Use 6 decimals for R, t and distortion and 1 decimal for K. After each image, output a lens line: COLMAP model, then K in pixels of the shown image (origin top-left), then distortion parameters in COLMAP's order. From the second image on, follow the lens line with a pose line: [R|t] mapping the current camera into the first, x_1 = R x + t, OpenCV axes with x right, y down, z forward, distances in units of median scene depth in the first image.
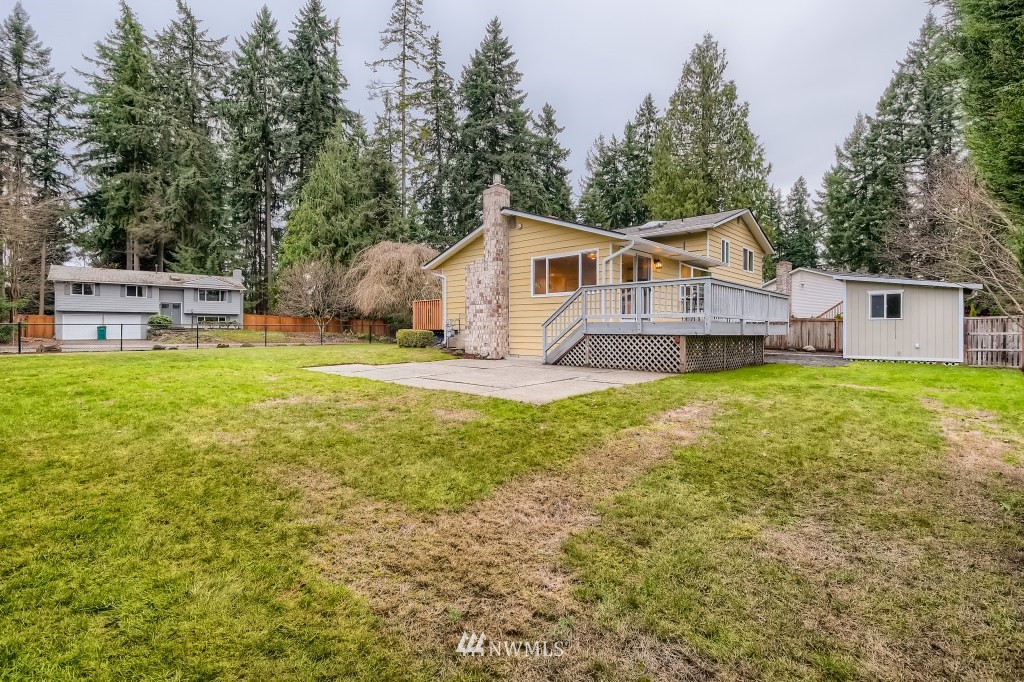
lens RADIAL K [[458.4, 0, 512.0], [0, 458.4, 341.0], [0, 0, 1]] dist [-0.000886, -0.000807]
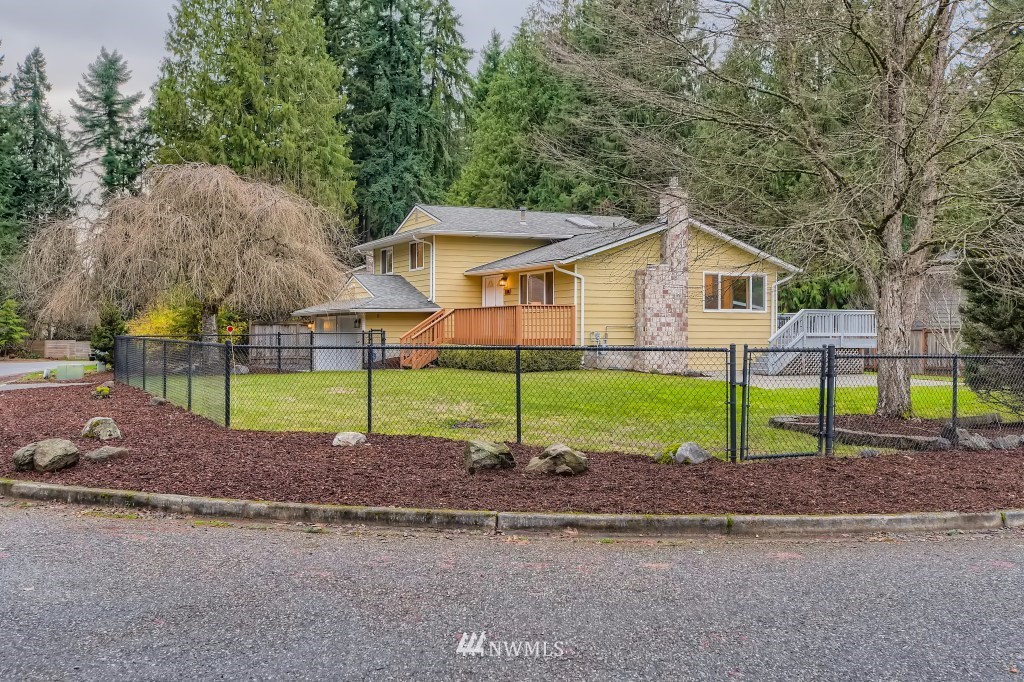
lens RADIAL K [[981.7, 0, 512.0], [0, 981.7, 341.0], [0, 0, 1]] dist [-0.010366, -0.008187]
pose [[0.372263, -0.007937, 0.928094, -1.957340], [0.022604, 0.999744, -0.000516, -0.038912], [-0.927852, 0.021171, 0.372347, 0.571837]]
